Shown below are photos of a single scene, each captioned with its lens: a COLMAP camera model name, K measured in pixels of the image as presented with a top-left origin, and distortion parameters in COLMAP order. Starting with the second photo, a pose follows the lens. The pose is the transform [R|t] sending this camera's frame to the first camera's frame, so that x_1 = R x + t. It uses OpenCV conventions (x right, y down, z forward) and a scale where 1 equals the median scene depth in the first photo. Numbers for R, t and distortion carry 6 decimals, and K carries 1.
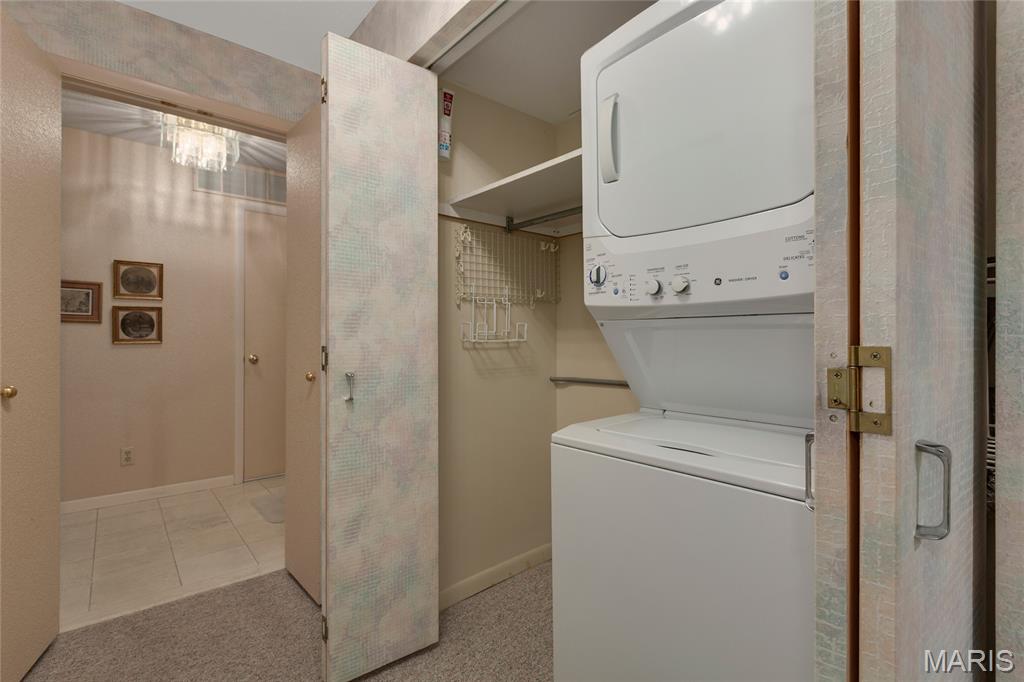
lens RADIAL K [[470.1, 0, 507.4], [0, 470.1, 337.5], [0, 0, 1]] dist [-0.000603, 0.000015]
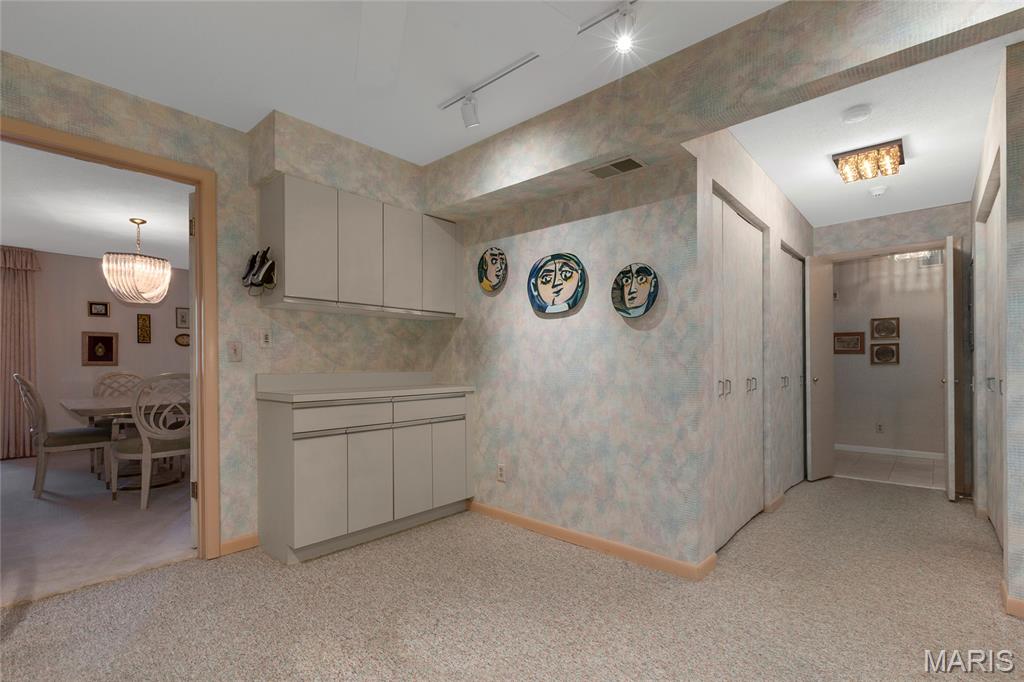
lens RADIAL K [[470.1, 0, 506.2], [0, 470.1, 364.0], [0, 0, 1]] dist [-0.000603, 0.000015]
pose [[0.127677, -0.001467, -0.991815, 0.775664], [0.009428, 0.999956, -0.000265, -0.002223], [0.991771, -0.009317, 0.127685, -0.627643]]
